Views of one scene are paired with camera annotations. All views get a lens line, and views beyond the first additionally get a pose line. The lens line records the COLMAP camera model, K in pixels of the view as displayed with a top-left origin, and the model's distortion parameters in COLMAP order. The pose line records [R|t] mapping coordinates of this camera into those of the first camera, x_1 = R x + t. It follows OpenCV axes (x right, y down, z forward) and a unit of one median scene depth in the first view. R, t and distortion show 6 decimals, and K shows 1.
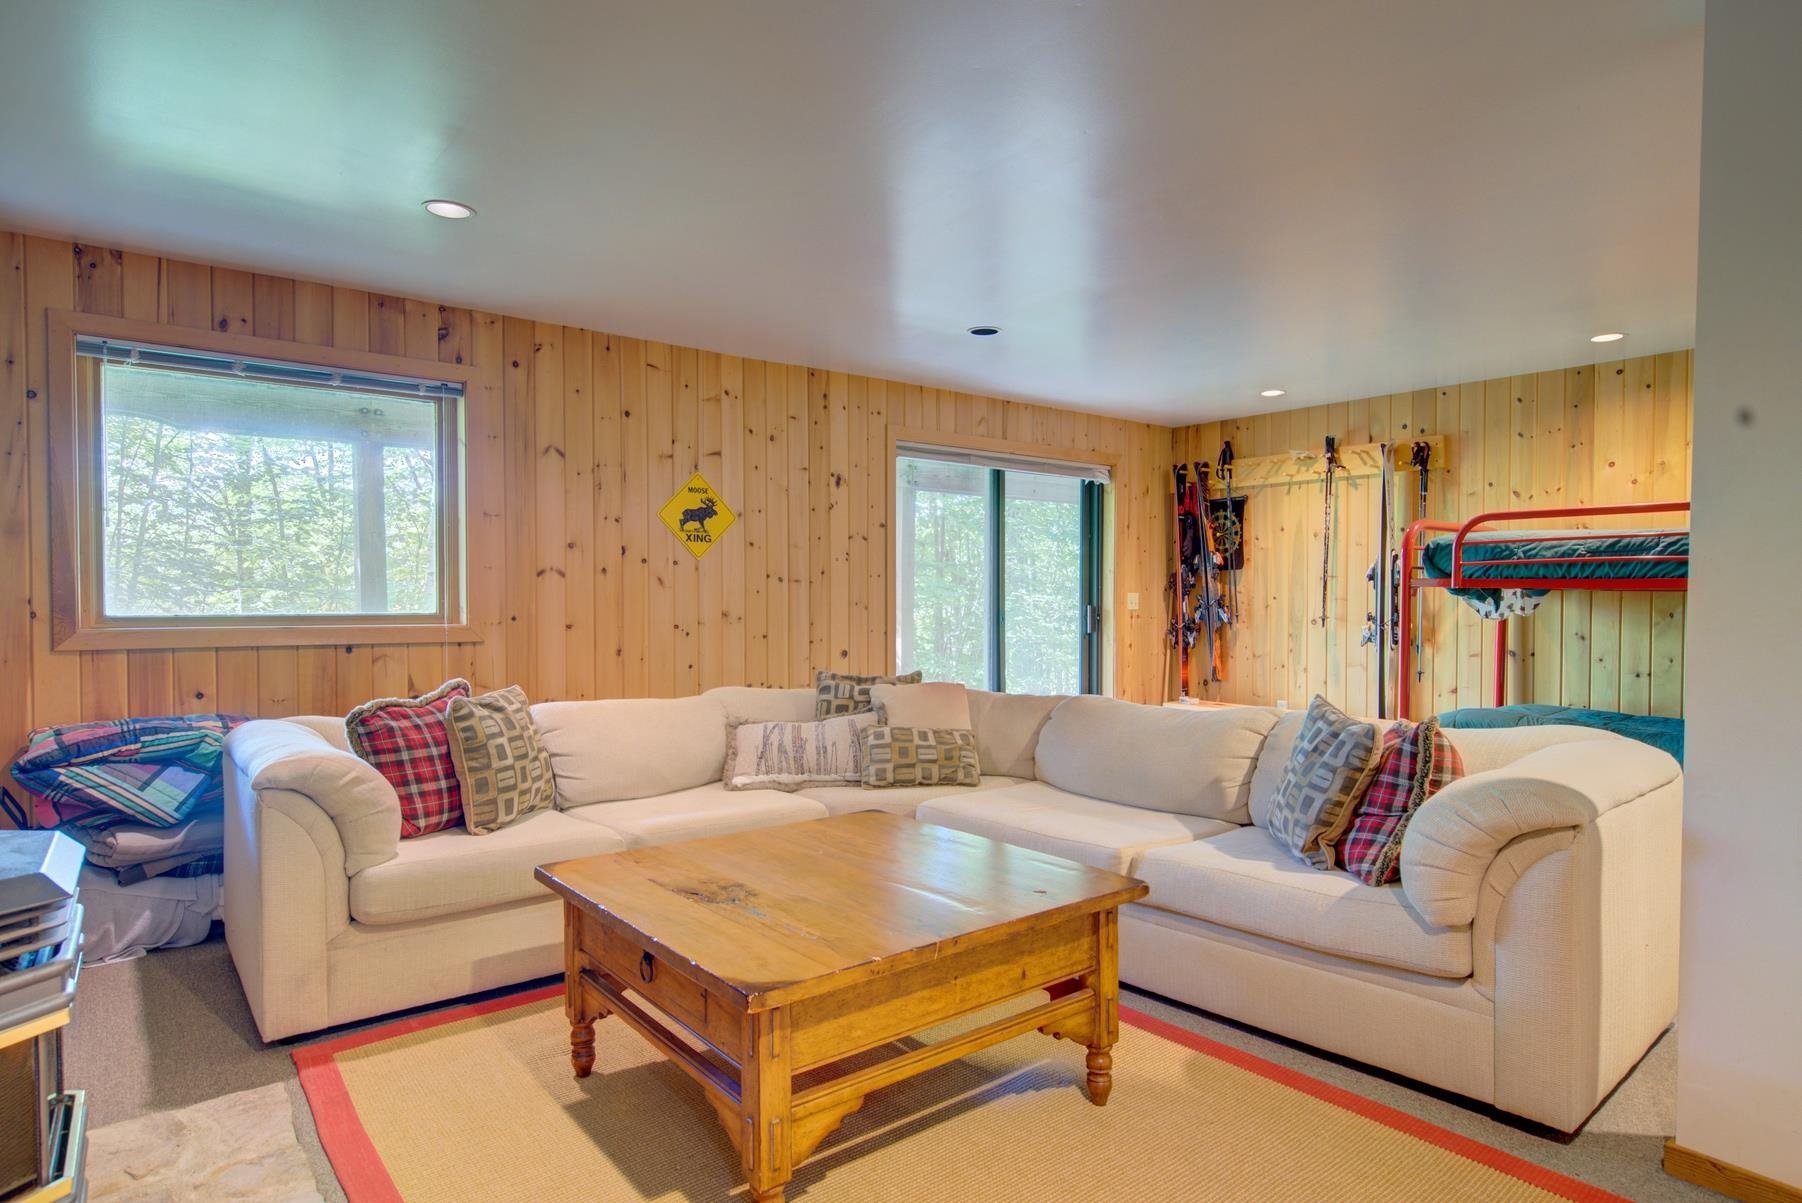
lens RADIAL K [[1023.5, 0, 893.7], [0, 1023.5, 605.4], [0, 0, 1]] dist [0.004492, -0.002262]
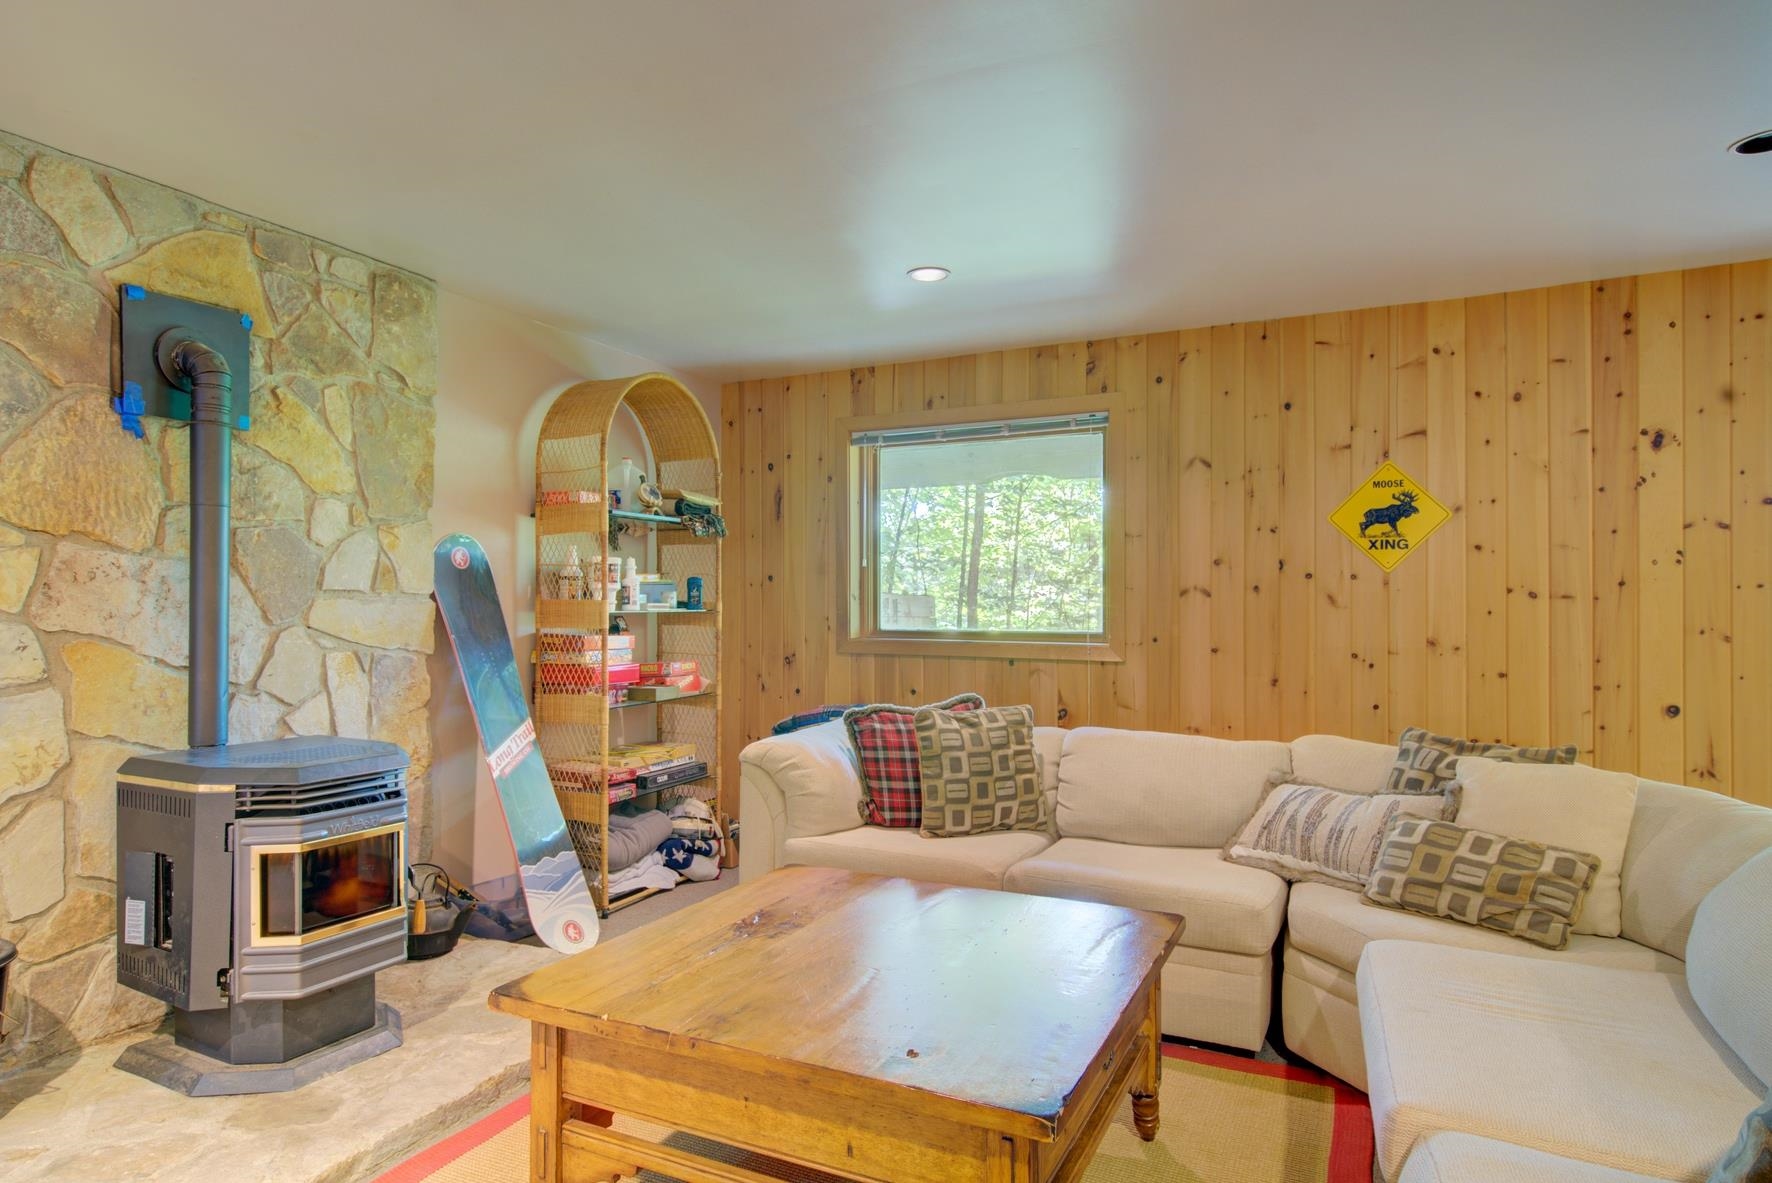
lens RADIAL K [[1006.5, 0, 878.8], [0, 1006.5, 595.3], [0, 0, 1]] dist [0.004492, -0.002262]
pose [[0.412903, -0.011635, -0.910701, 0.427310], [-0.010523, 0.999791, -0.017545, -0.010810], [0.910714, 0.016828, 0.412694, 0.392951]]
